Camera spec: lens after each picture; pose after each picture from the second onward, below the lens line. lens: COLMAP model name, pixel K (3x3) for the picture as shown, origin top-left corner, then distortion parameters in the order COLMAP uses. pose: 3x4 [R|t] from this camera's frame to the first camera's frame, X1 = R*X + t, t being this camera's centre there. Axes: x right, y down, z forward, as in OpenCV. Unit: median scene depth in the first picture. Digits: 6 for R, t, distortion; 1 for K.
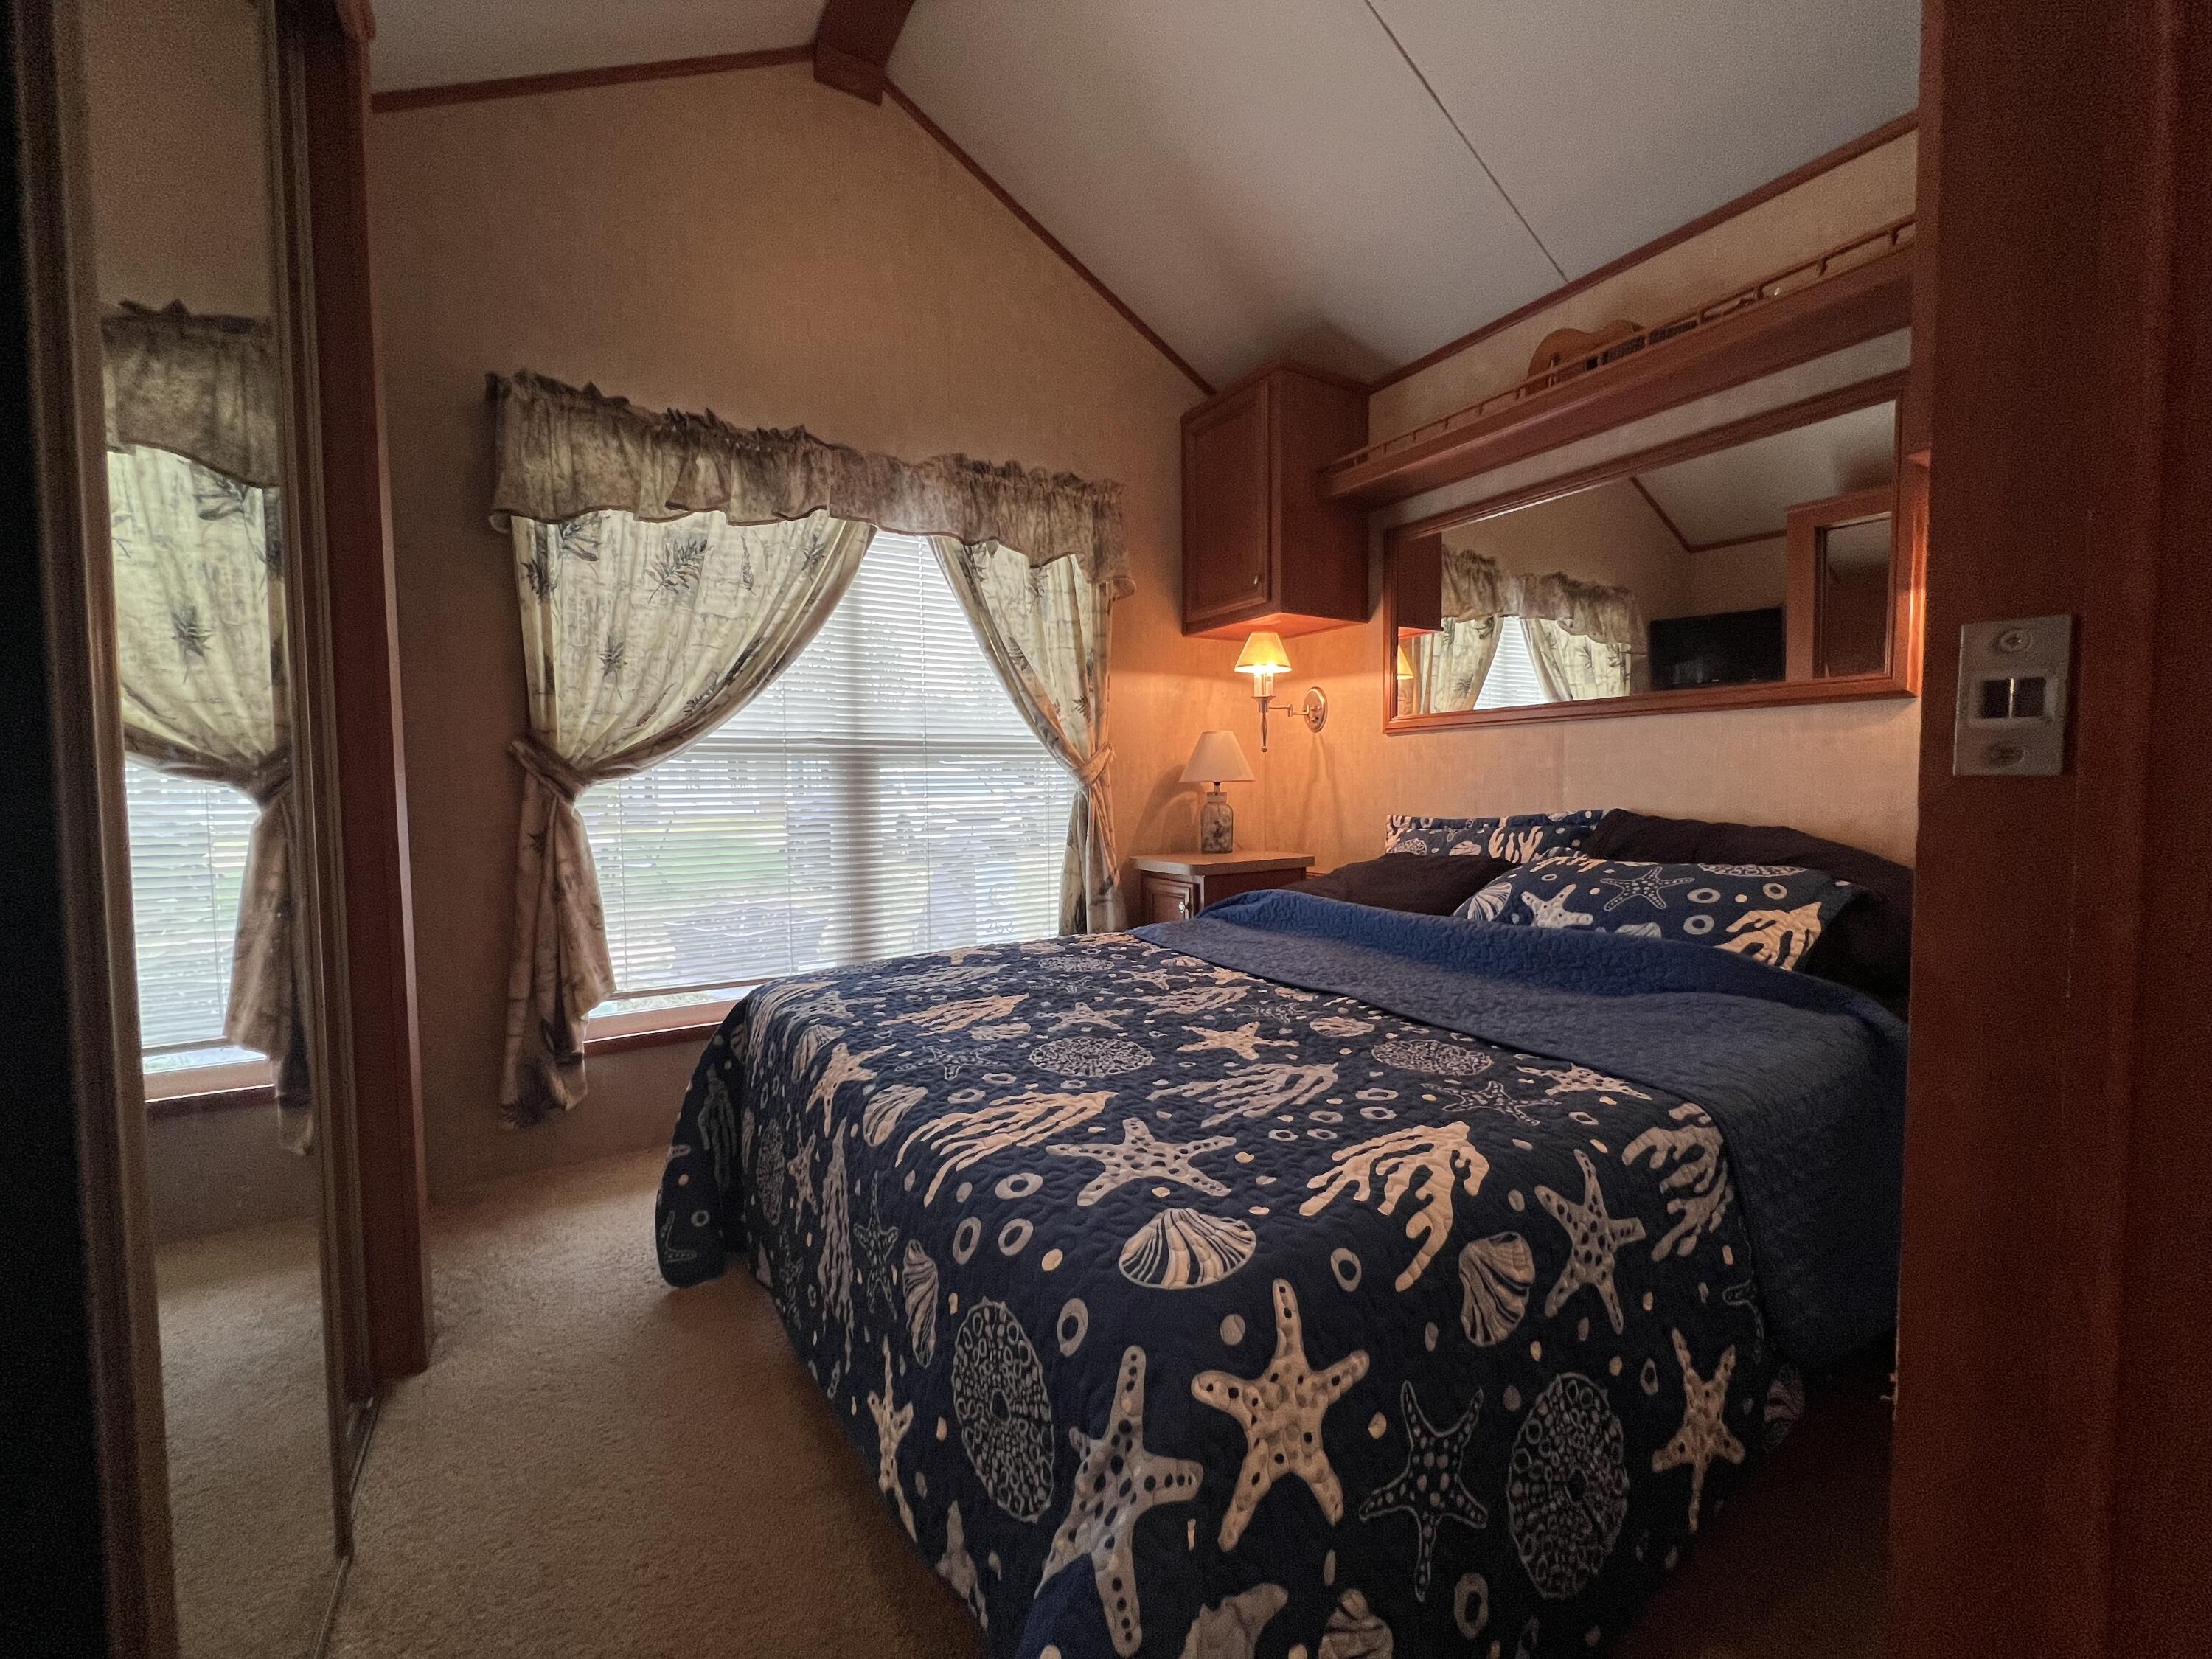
lens RADIAL K [[888.5, 0, 1100.1], [0, 888.5, 830.2], [0, 0, 1]] dist [-0.004753, 0.001121]
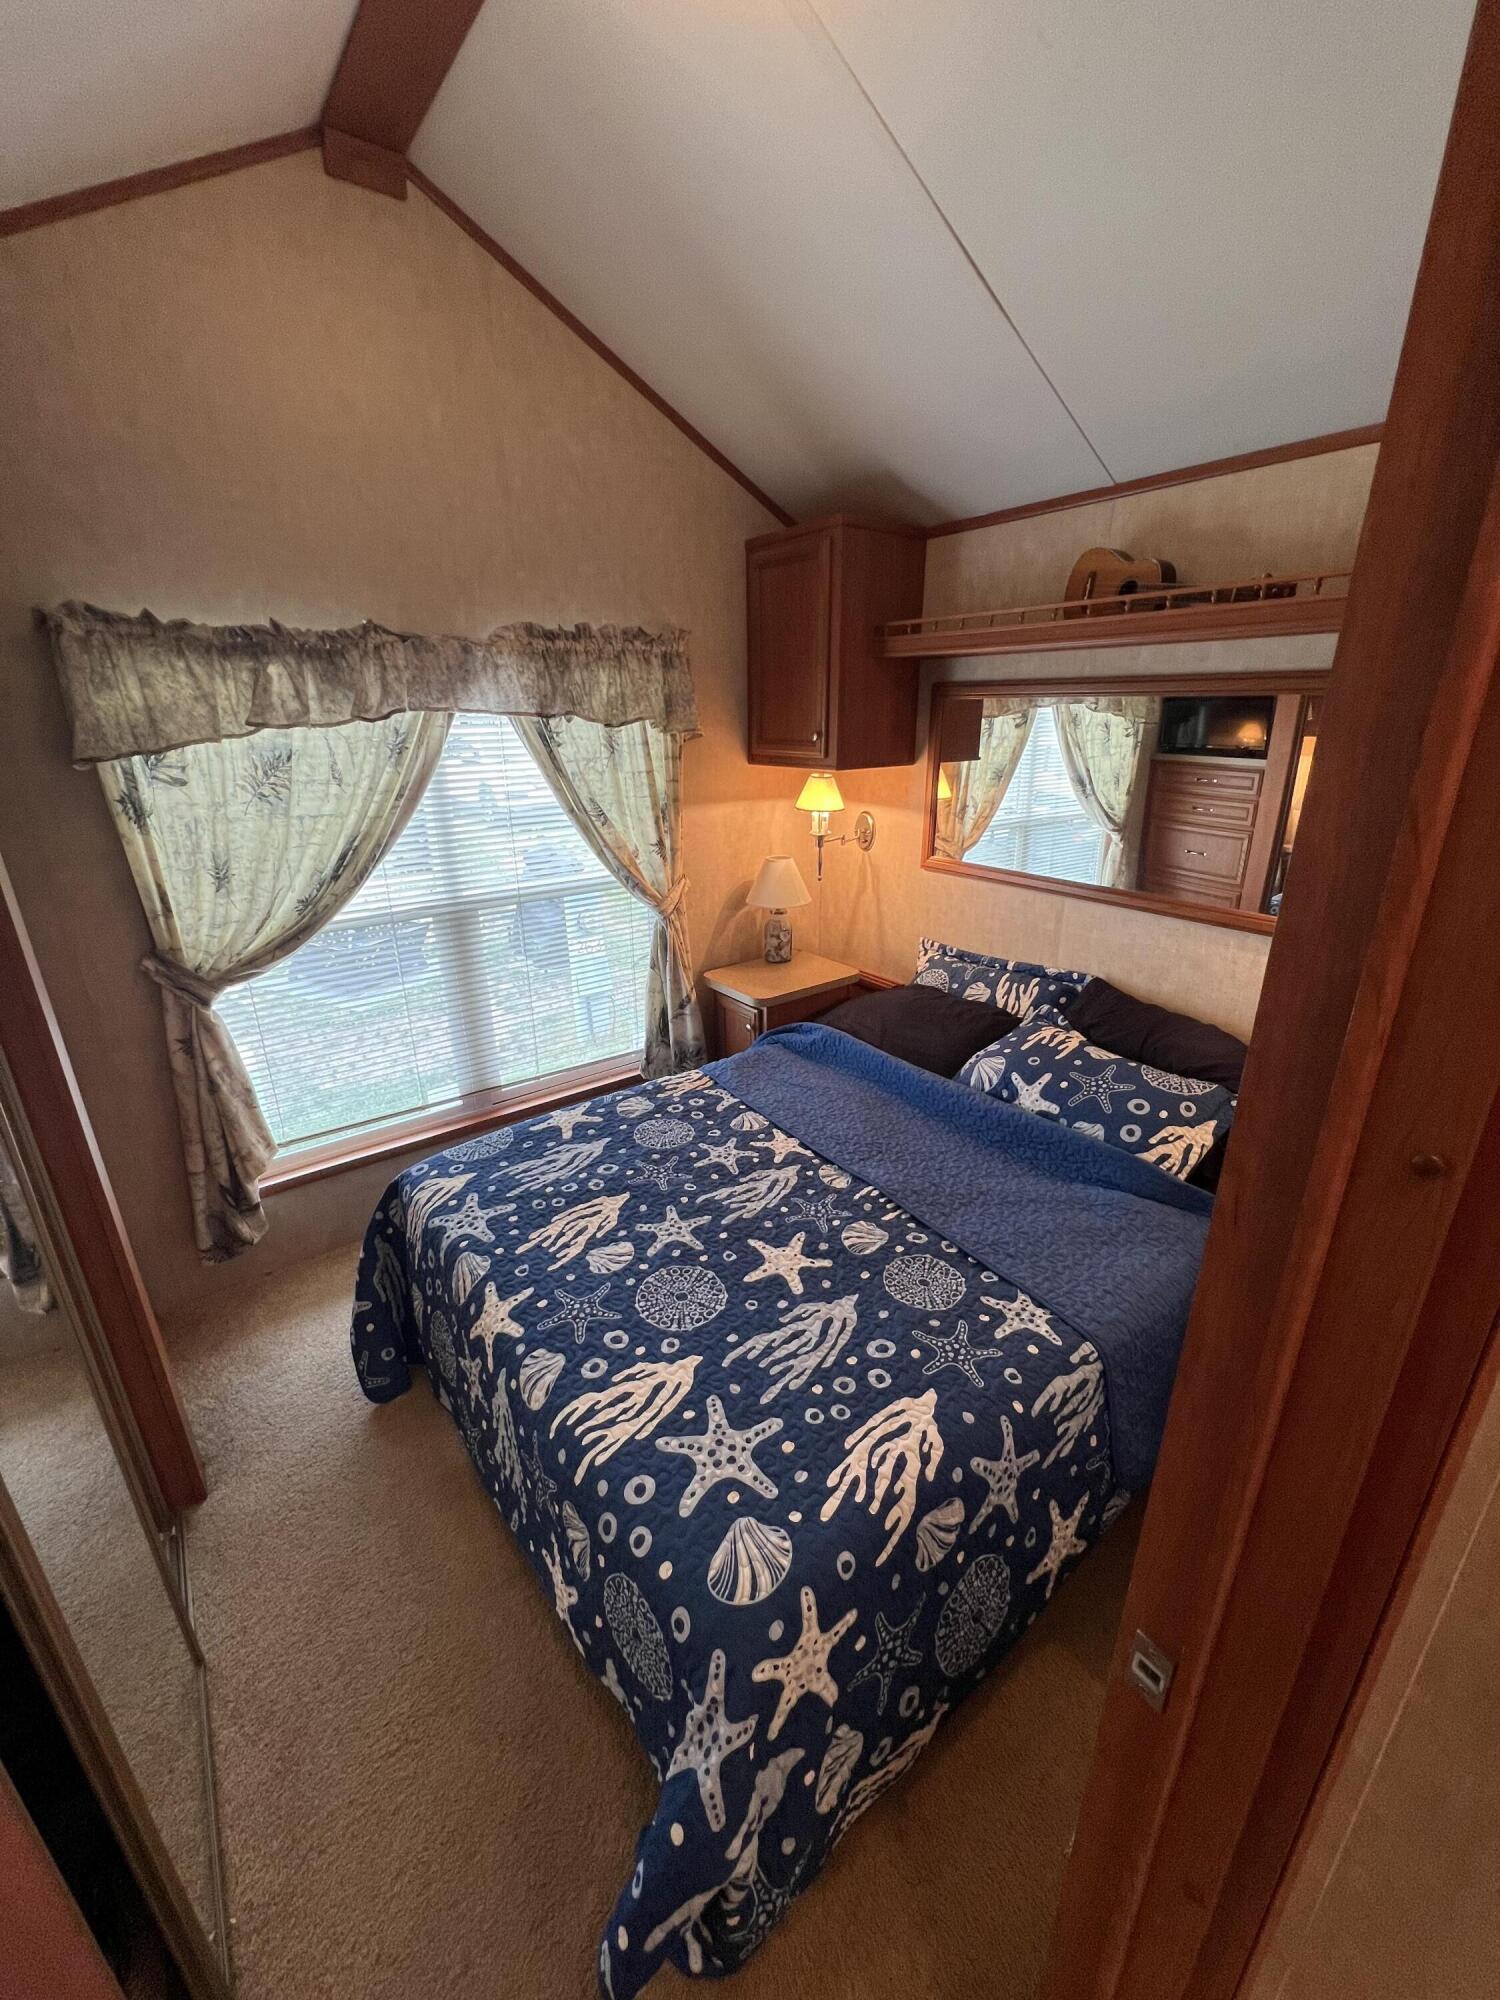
lens RADIAL K [[803.4, 0, 753.5], [0, 803.4, 995.6], [0, 0, 1]] dist [-0.004753, 0.001121]
pose [[0.995368, -0.030597, 0.091139, 0.001374], [0.002446, 0.955757, 0.294146, -0.362717], [-0.096107, -0.292561, 0.951405, -0.033552]]
